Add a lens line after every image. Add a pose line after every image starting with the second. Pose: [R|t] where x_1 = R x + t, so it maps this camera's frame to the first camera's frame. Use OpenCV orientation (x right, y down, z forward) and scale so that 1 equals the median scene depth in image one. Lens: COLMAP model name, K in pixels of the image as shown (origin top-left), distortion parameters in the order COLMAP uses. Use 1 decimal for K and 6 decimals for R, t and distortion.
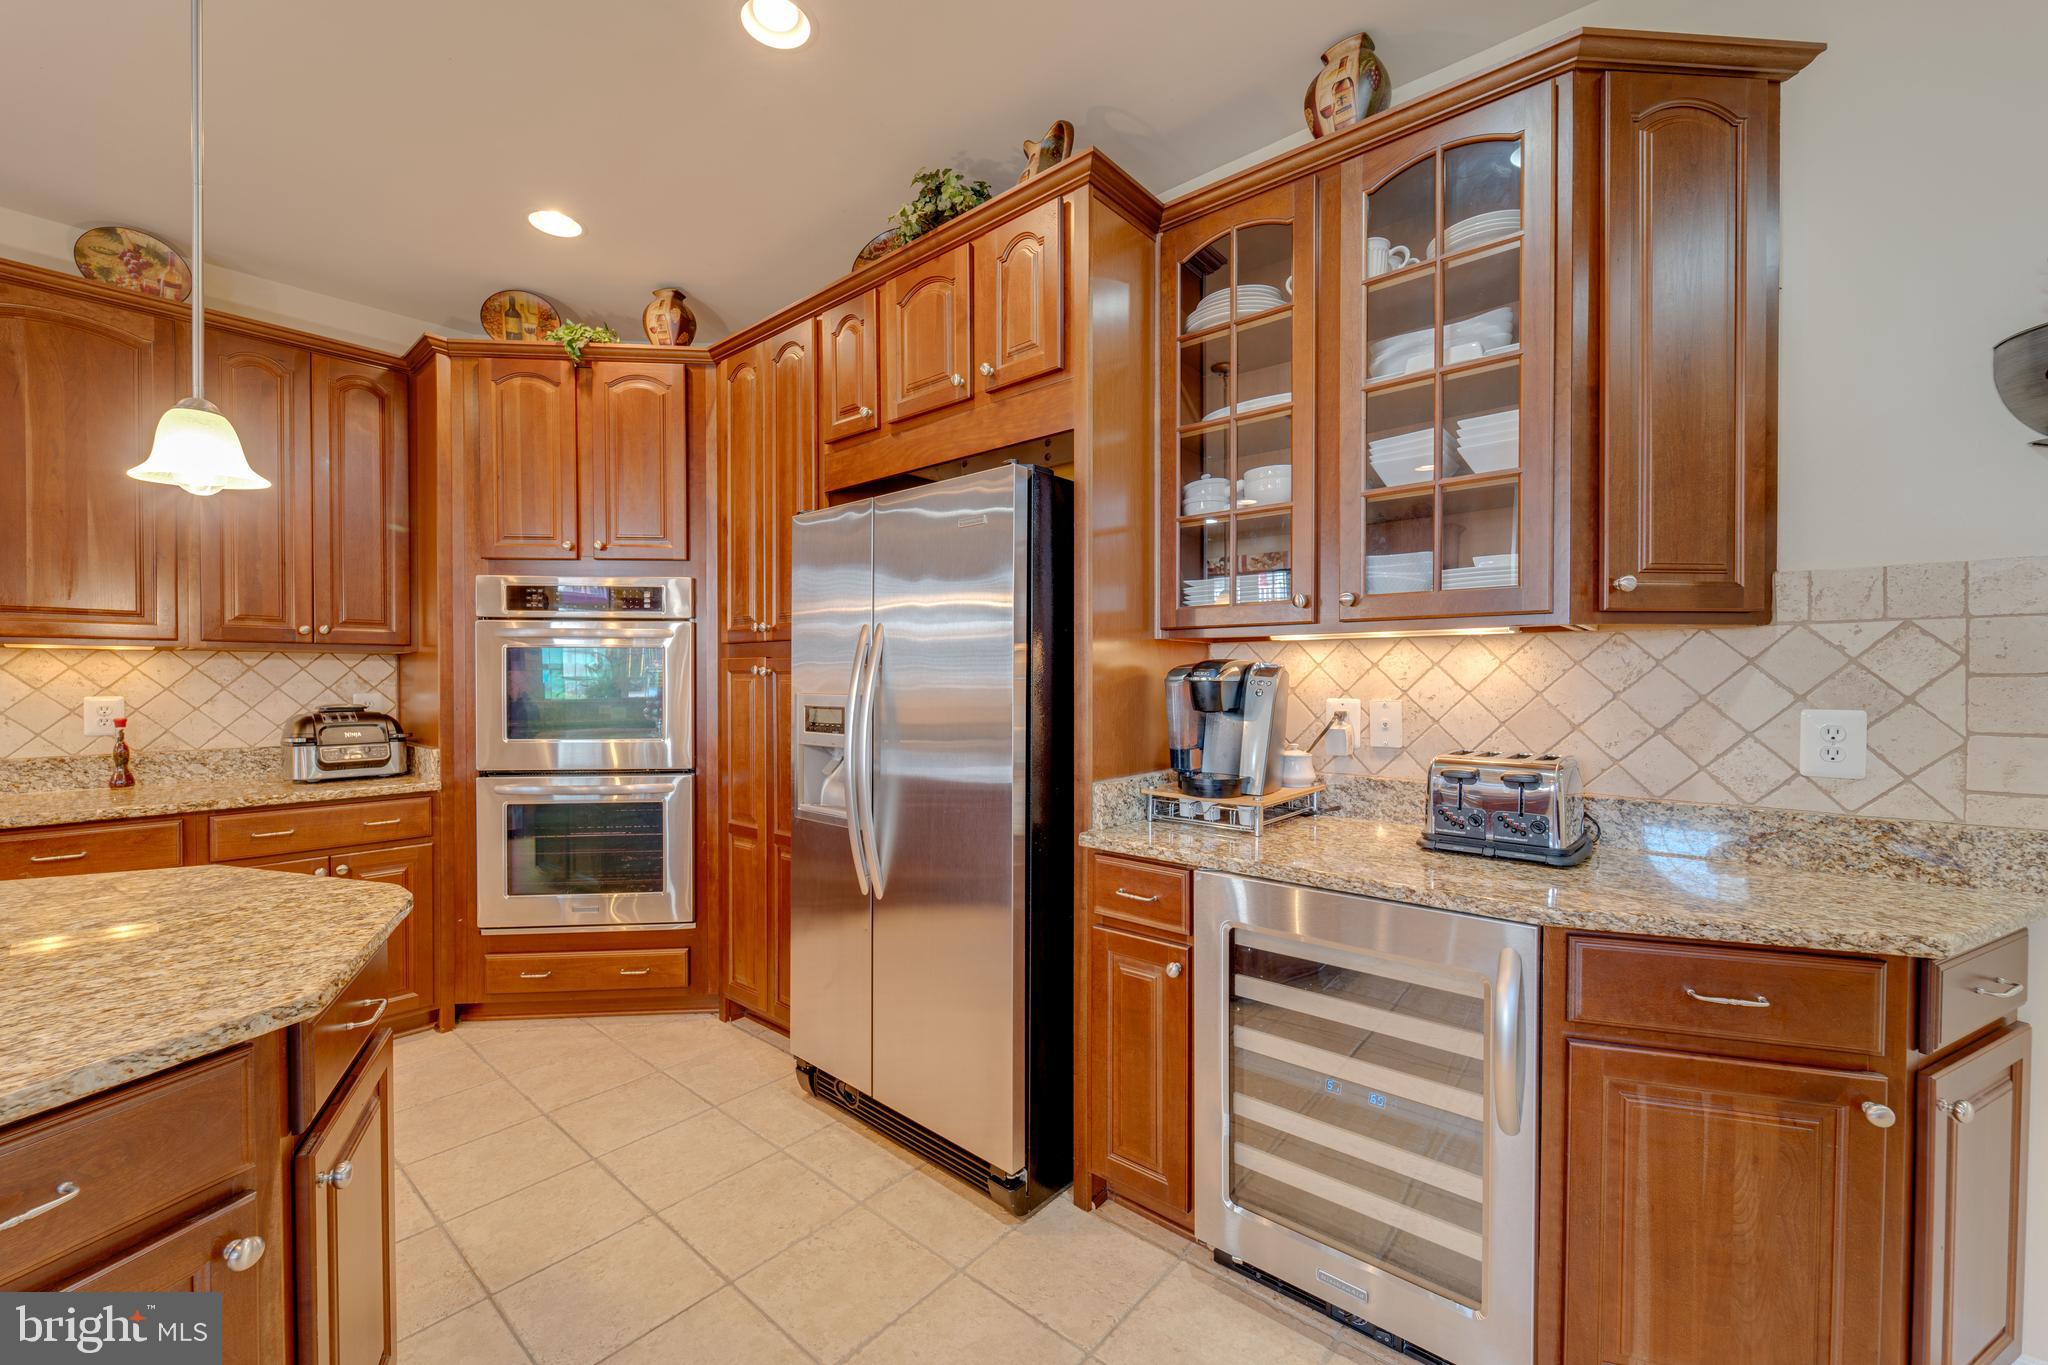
lens RADIAL K [[823.4, 0, 1027.2], [0, 823.4, 689.9], [0, 0, 1]] dist [0.005926, -0.001615]
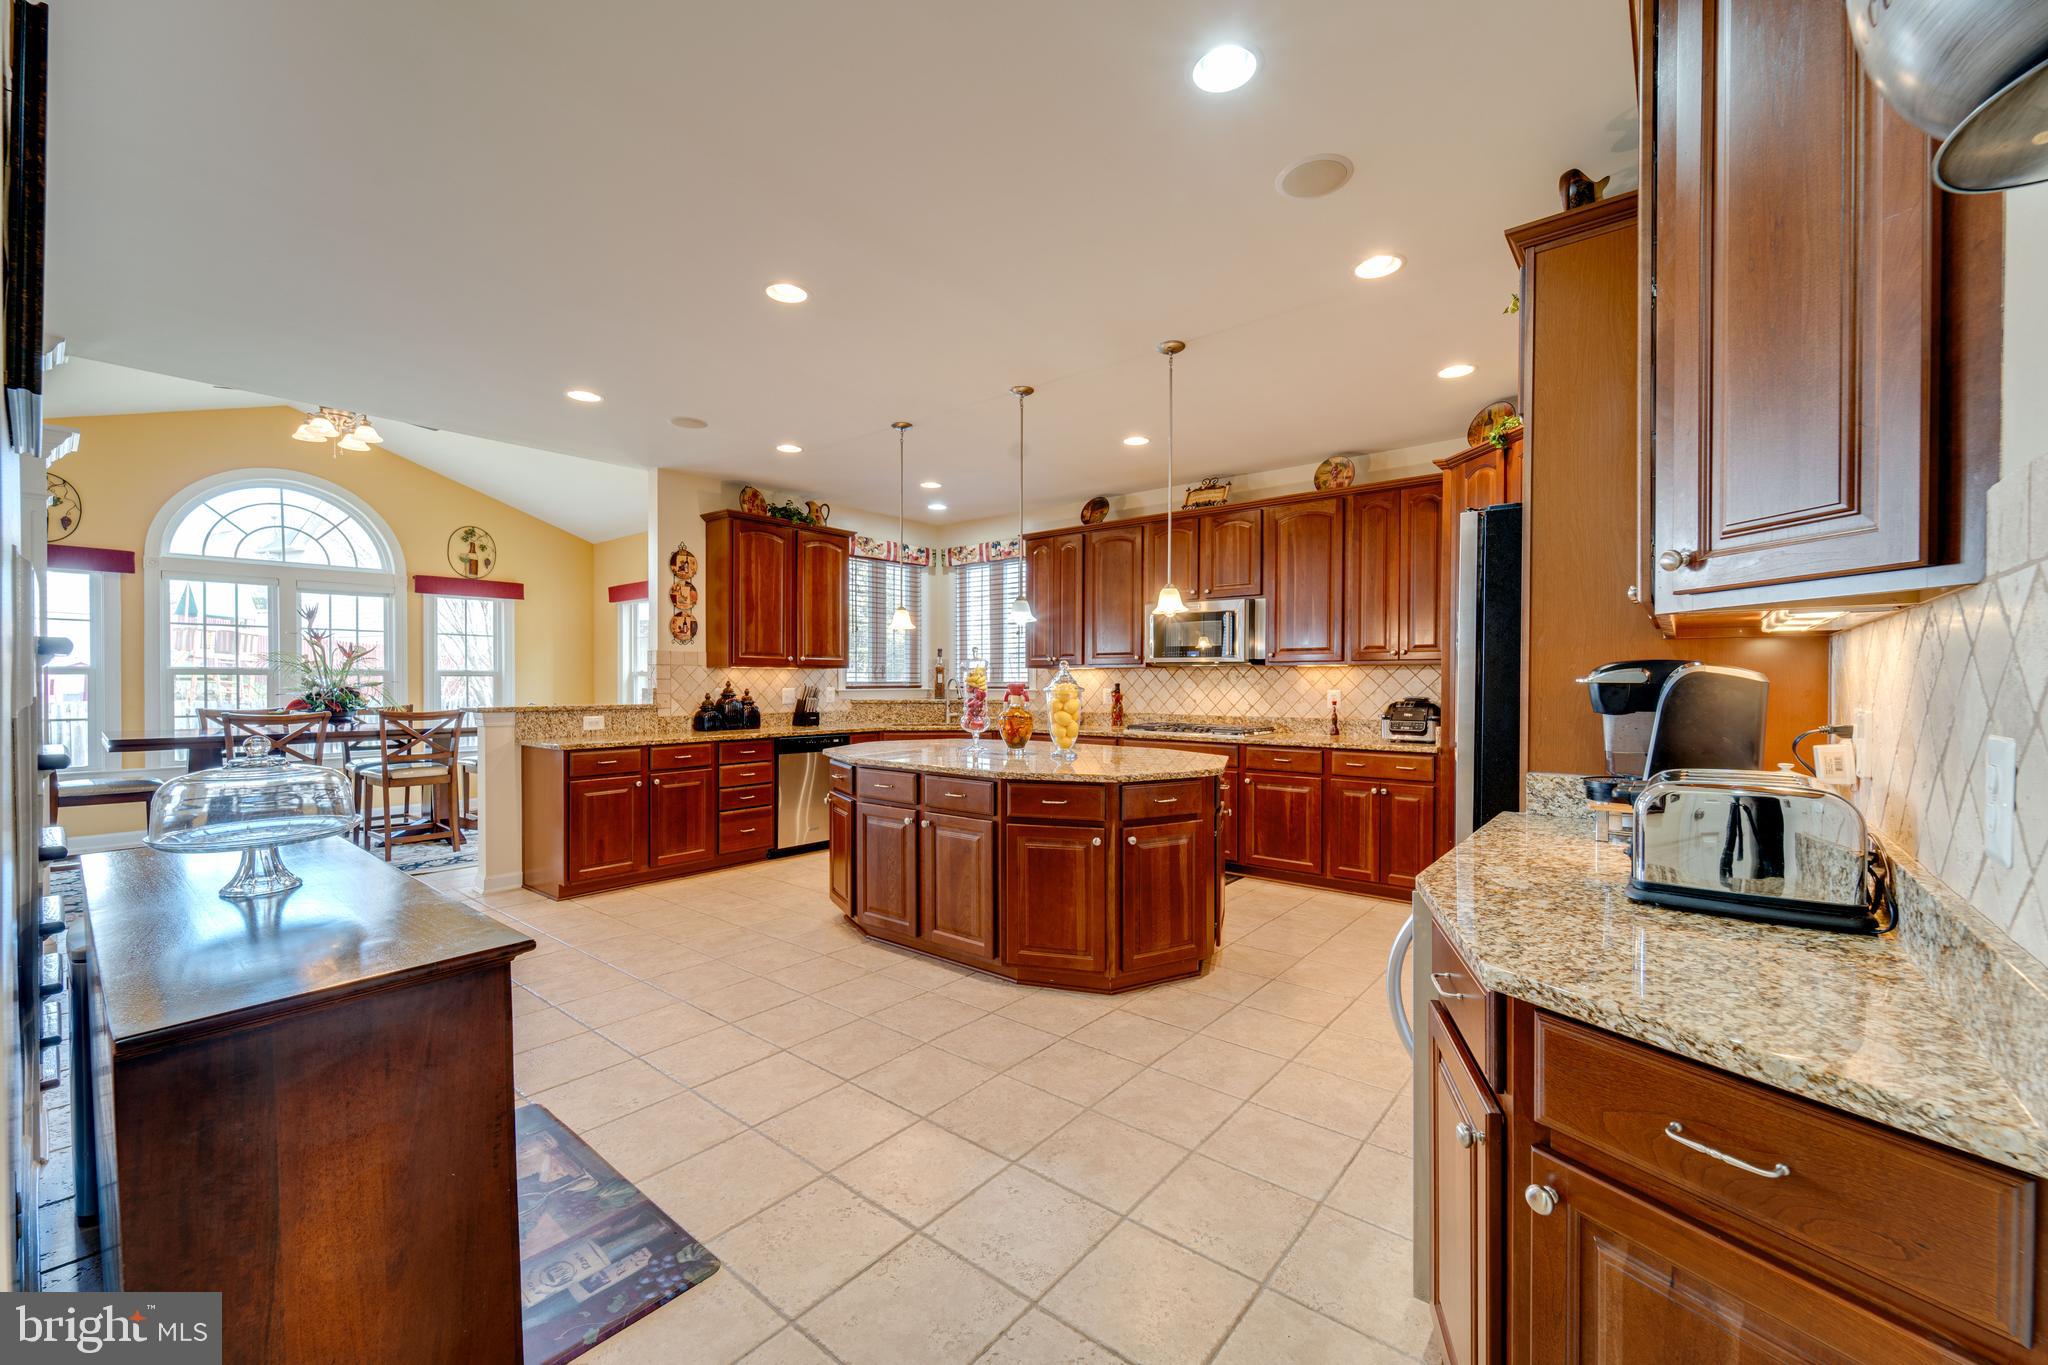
lens RADIAL K [[823.4, 0, 1019.2], [0, 823.4, 689.1], [0, 0, 1]] dist [0.005926, -0.001615]
pose [[0.021432, 0.010354, -0.999717, 0.820341], [-0.014837, 0.999840, 0.010037, -0.002286], [0.999660, 0.014617, 0.021582, 0.183219]]
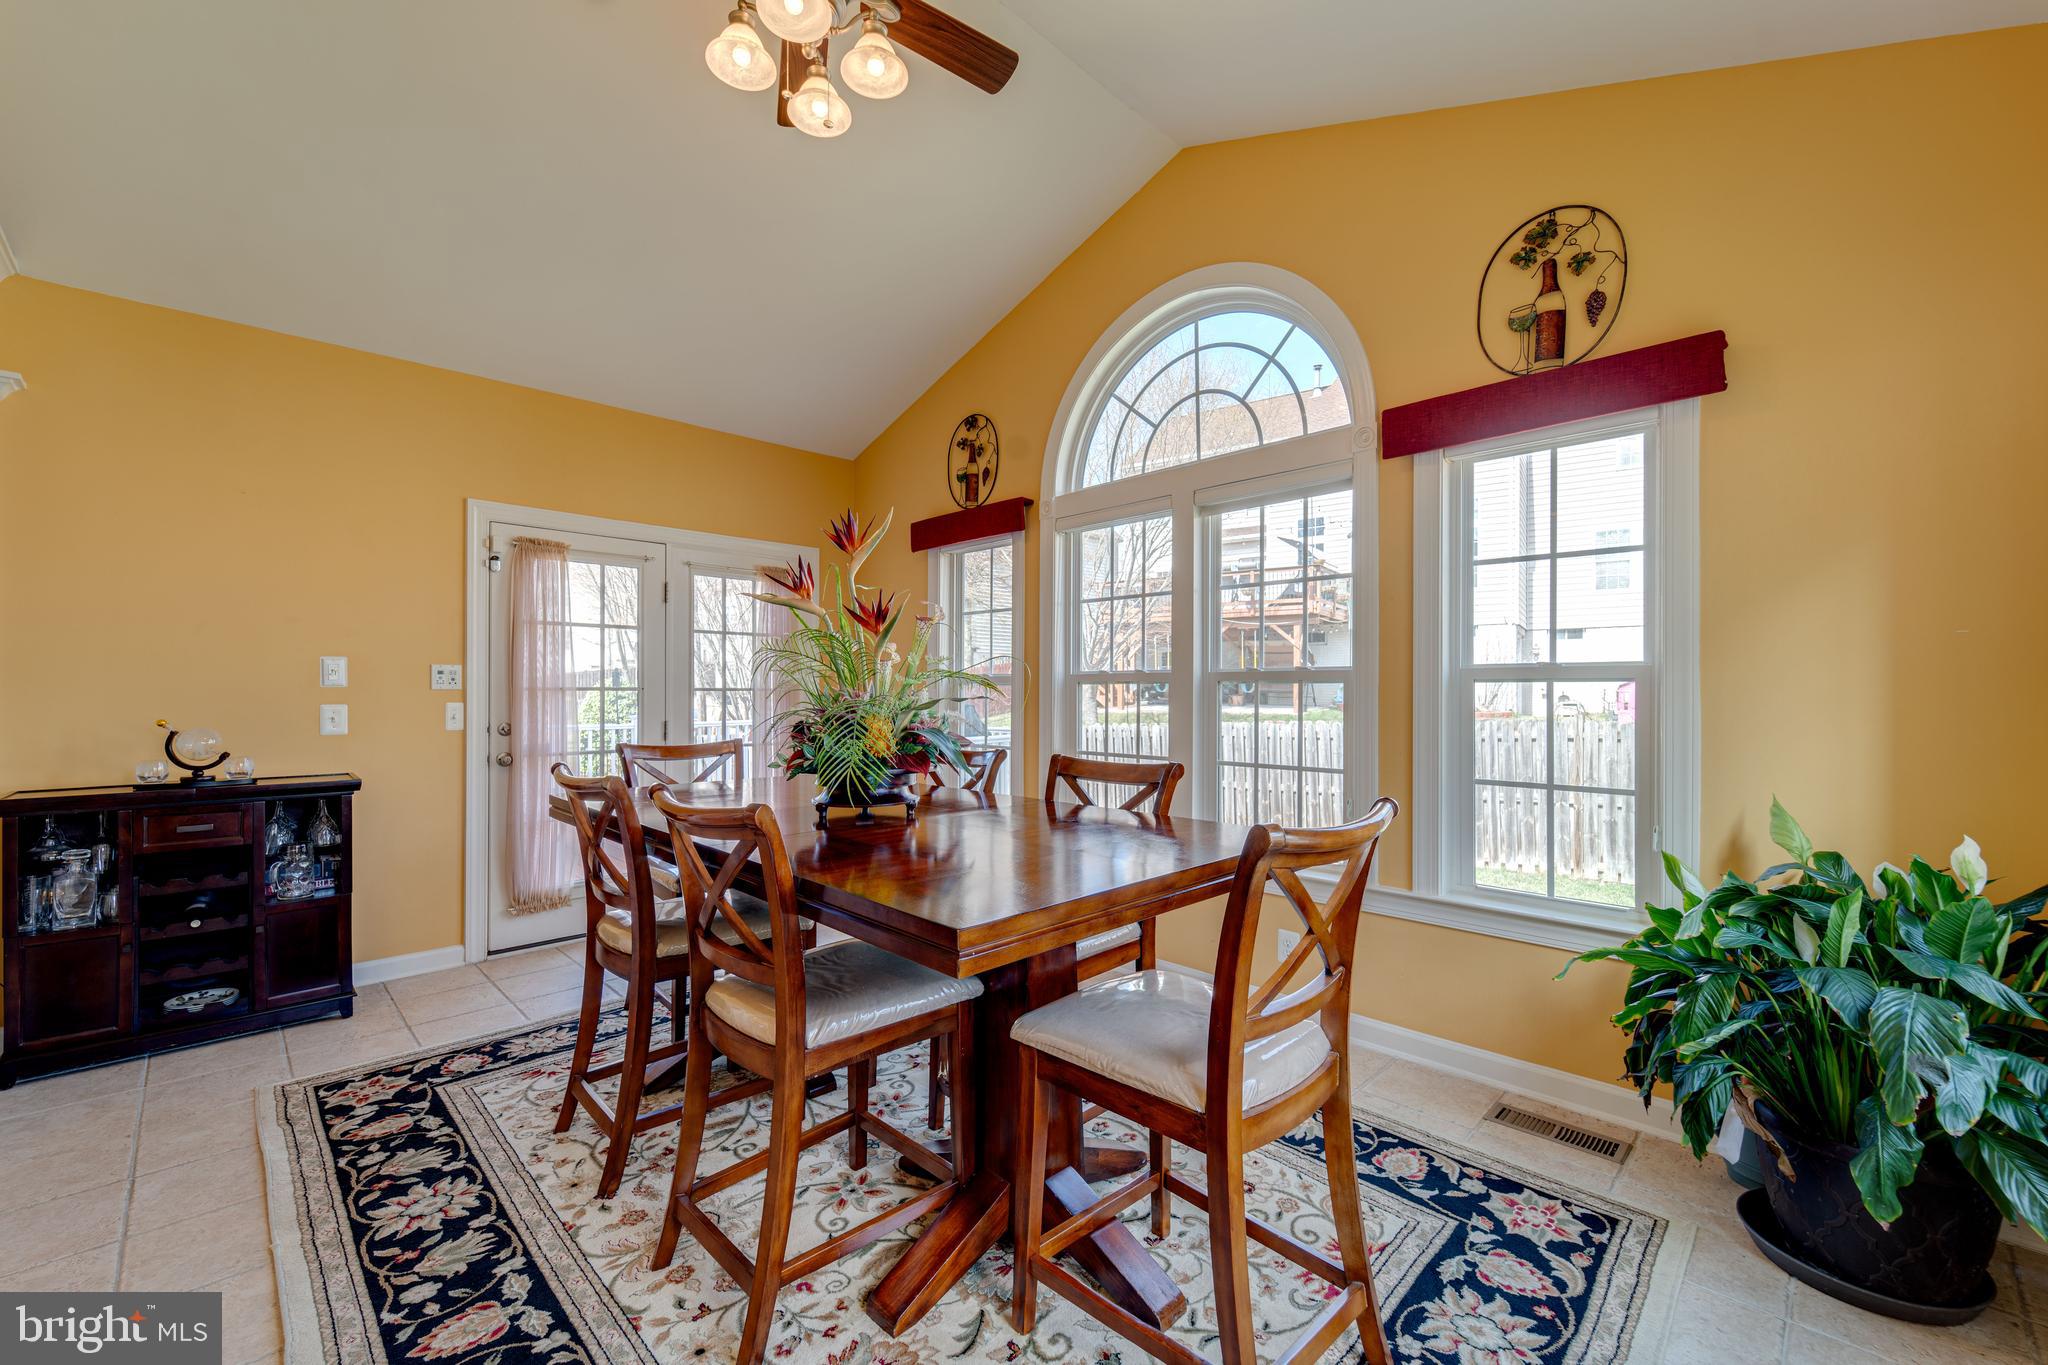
lens RADIAL K [[823.4, 0, 1034.2], [0, 823.4, 695.4], [0, 0, 1]] dist [0.005926, -0.001615]
pose [[-0.998264, 0.002231, 0.058860, -1.531943], [0.003226, 0.999854, 0.016805, 0.011209], [-0.058814, 0.016965, -0.998125, -0.687629]]
